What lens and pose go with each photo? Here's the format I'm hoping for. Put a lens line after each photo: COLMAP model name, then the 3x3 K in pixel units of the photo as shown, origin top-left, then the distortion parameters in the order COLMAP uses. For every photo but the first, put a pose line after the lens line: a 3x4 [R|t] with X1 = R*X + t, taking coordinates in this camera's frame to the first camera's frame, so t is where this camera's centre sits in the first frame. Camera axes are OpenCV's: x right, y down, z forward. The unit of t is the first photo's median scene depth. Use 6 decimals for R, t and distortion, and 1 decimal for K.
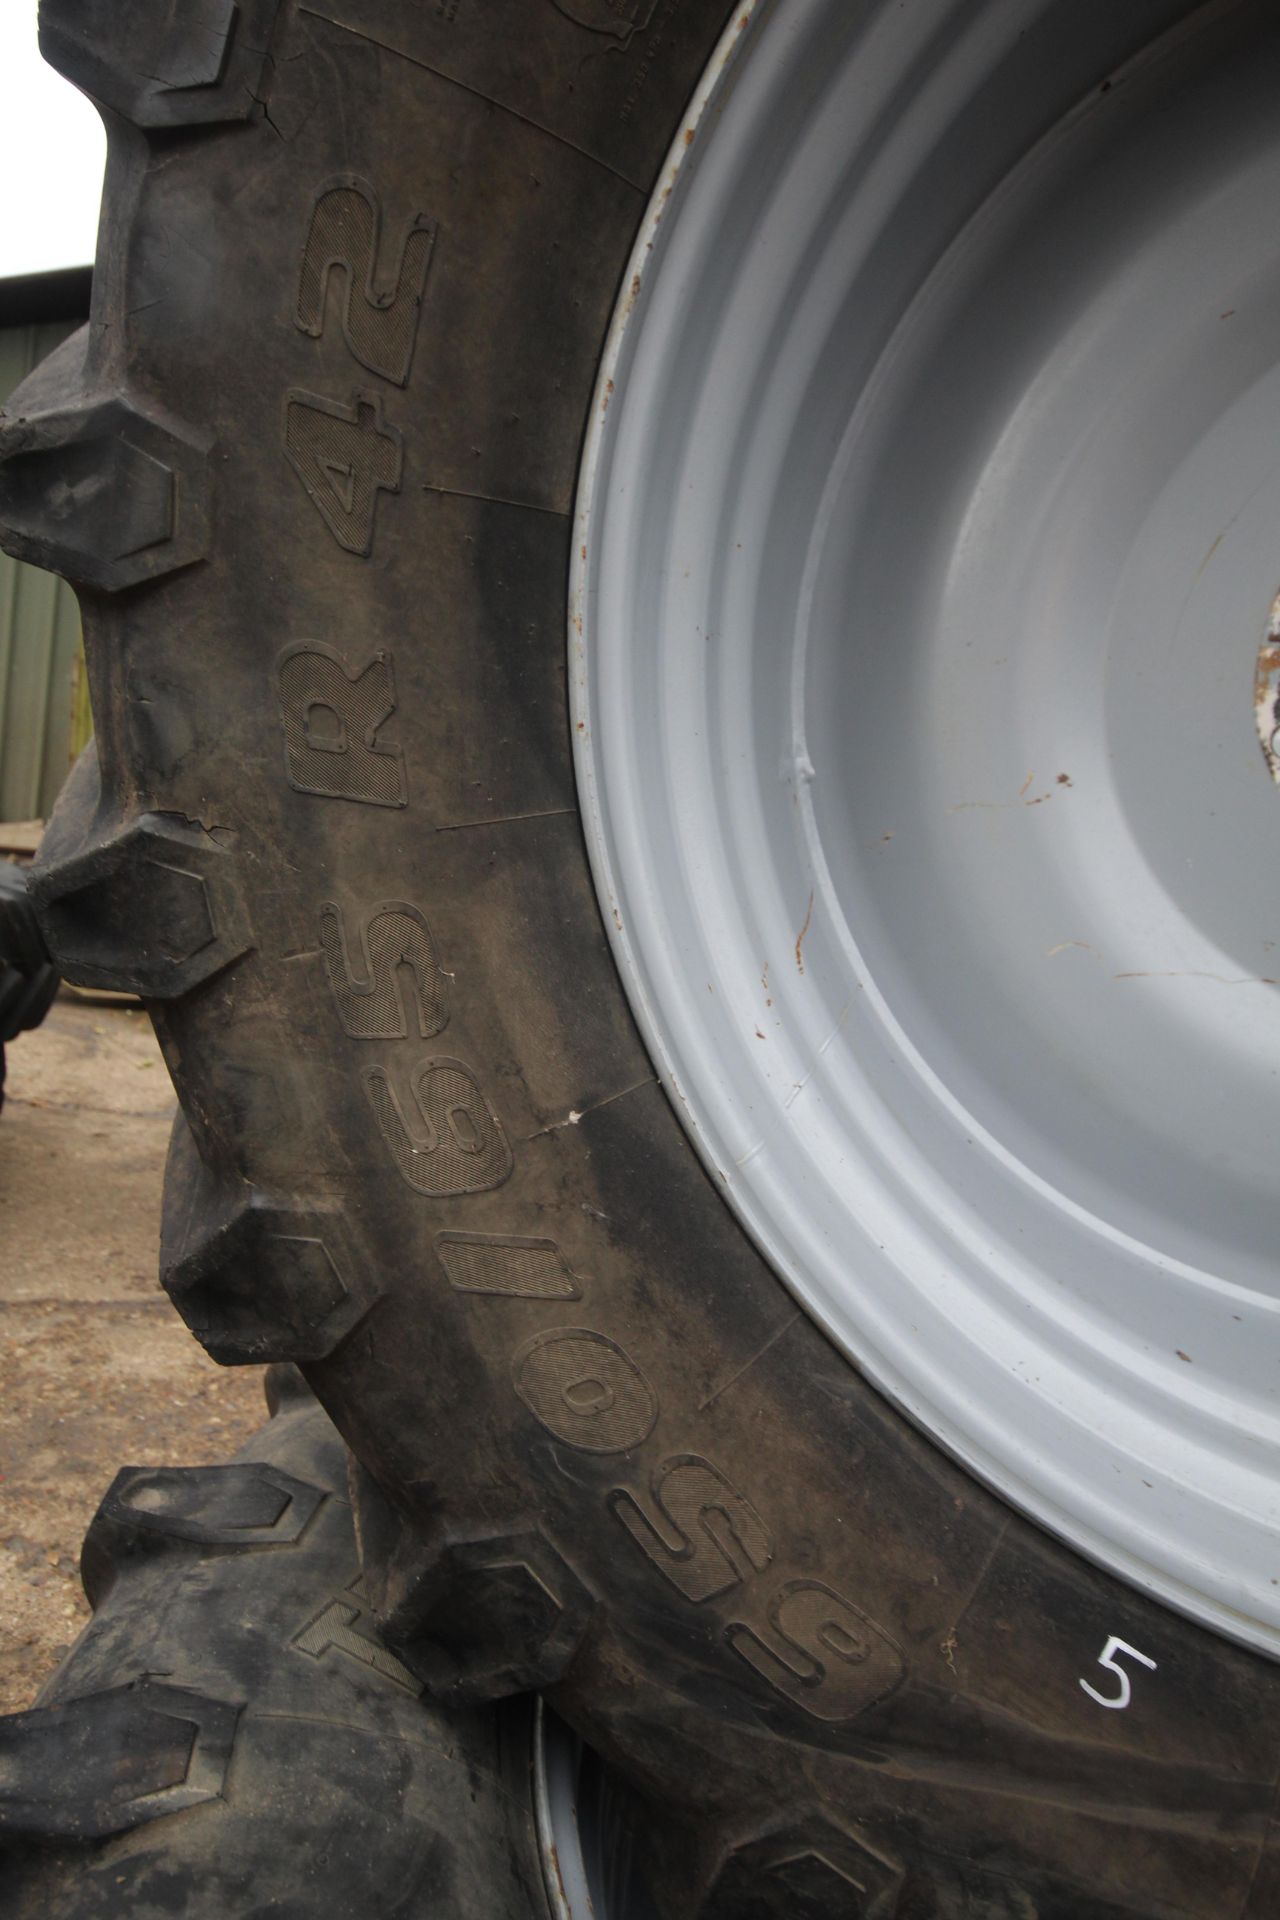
lens RADIAL K [[1169.0, 0, 638.4], [0, 1169.0, 950.0], [0, 0, 1]] dist [0.006868, 0.015609]
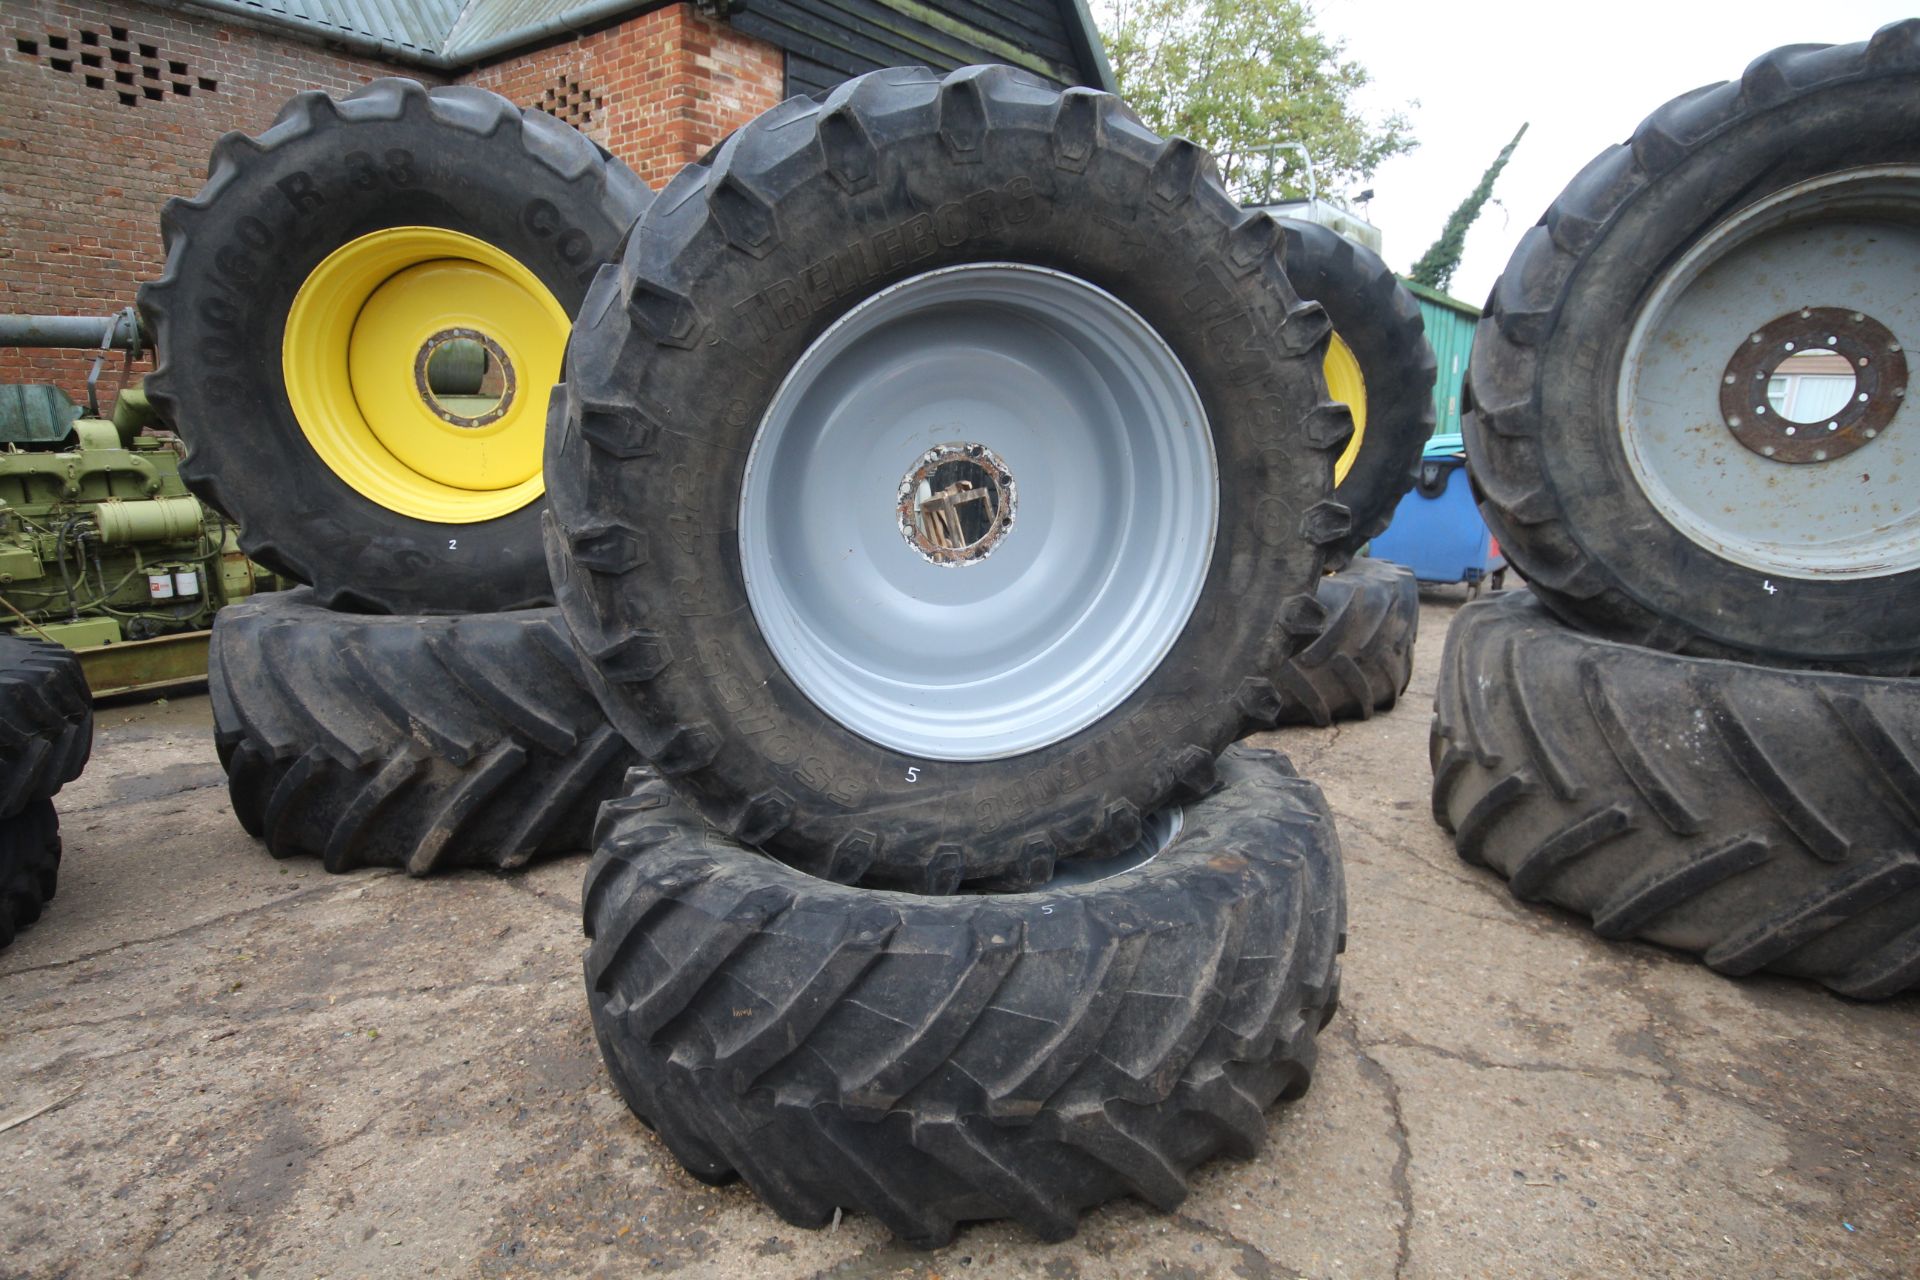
lens RADIAL K [[1095.4, 0, 975.4], [0, 1095.4, 638.4], [0, 0, 1]] dist [-0.010399, 0.039775]
pose [[0.835310, -0.234082, 0.497456, -1.221177], [0.157572, 0.968803, 0.191289, -0.569113], [-0.526715, -0.081401, 0.846136, -2.356565]]
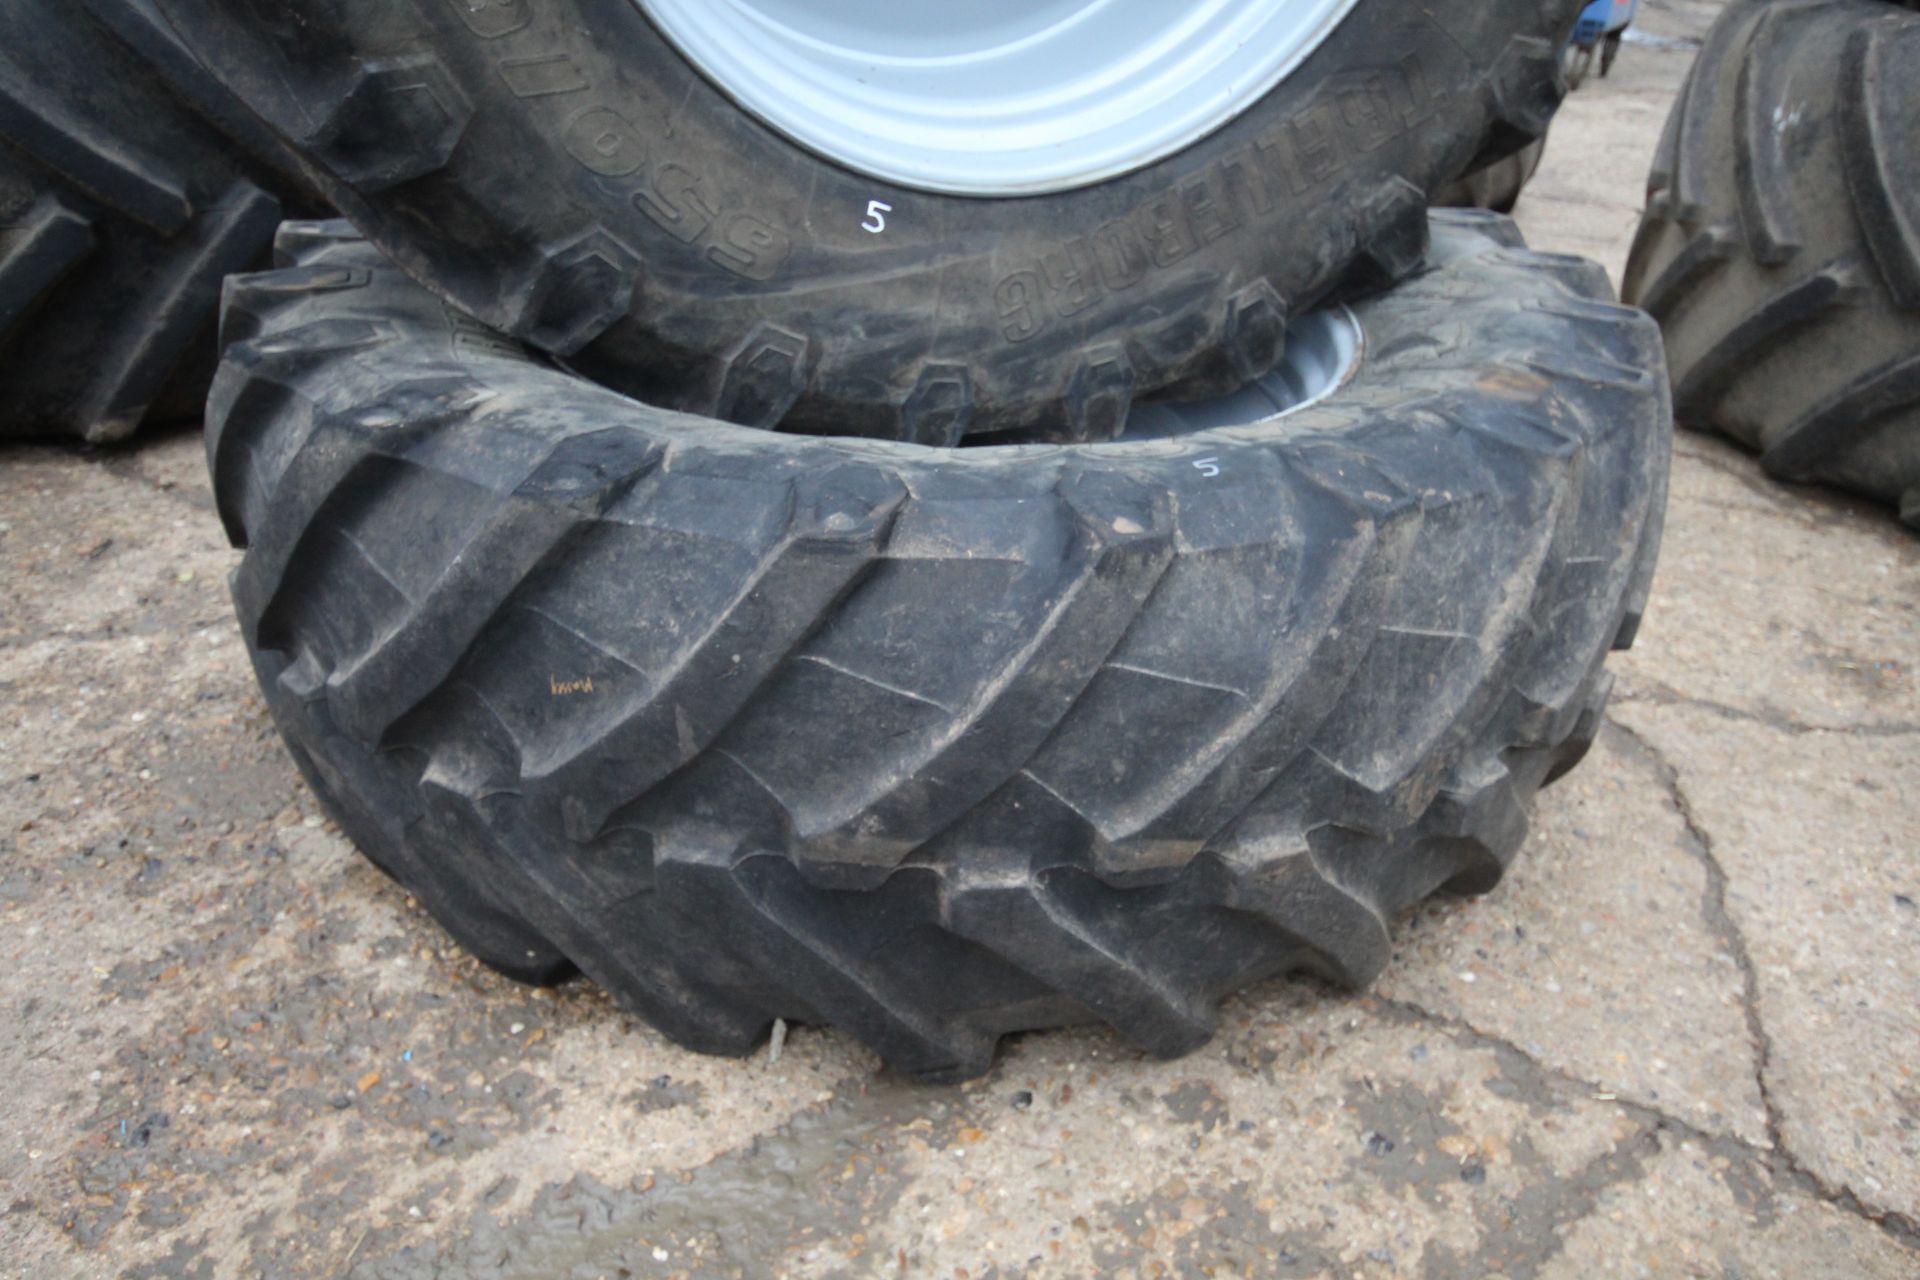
lens RADIAL K [[1383.3, 0, 966.2], [0, 1383.3, 647.4], [0, 0, 1]] dist [-0.002286, 0.033706]
pose [[0.779615, -0.397884, 0.483621, -0.937618], [0.122507, 0.854210, 0.505289, 0.039116], [-0.614160, -0.334684, 0.714699, -1.085640]]
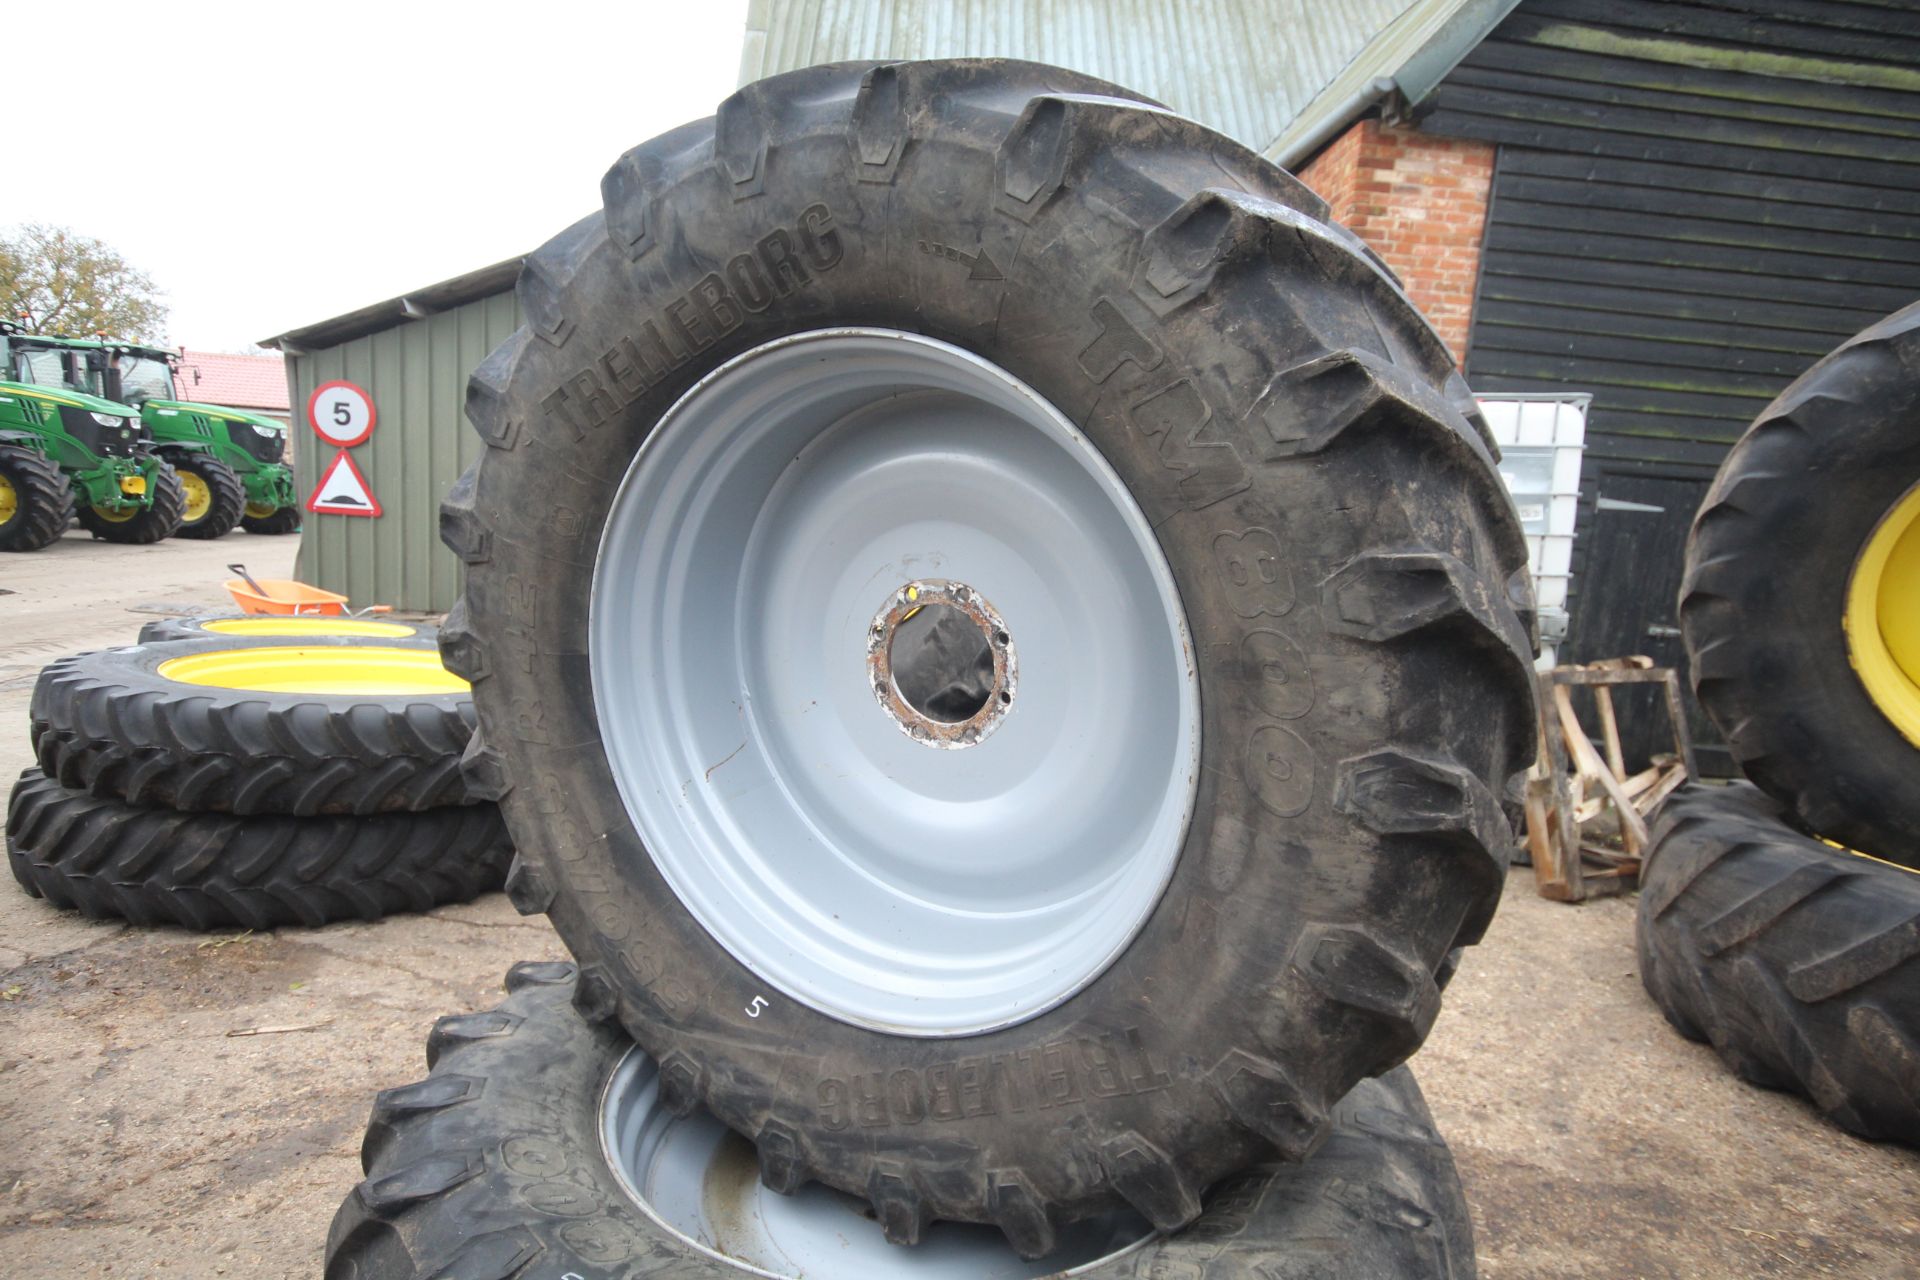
lens RADIAL K [[1068.3, 0, 960.0], [0, 1068.3, 640.0], [0, 0, 1]] dist [0.007788, 0.001337]
pose [[0.971313, -0.057025, -0.230868, 1.612800], [0.055341, 0.998373, -0.013767, -0.301941], [0.231277, 0.000596, 0.972888, -1.645175]]
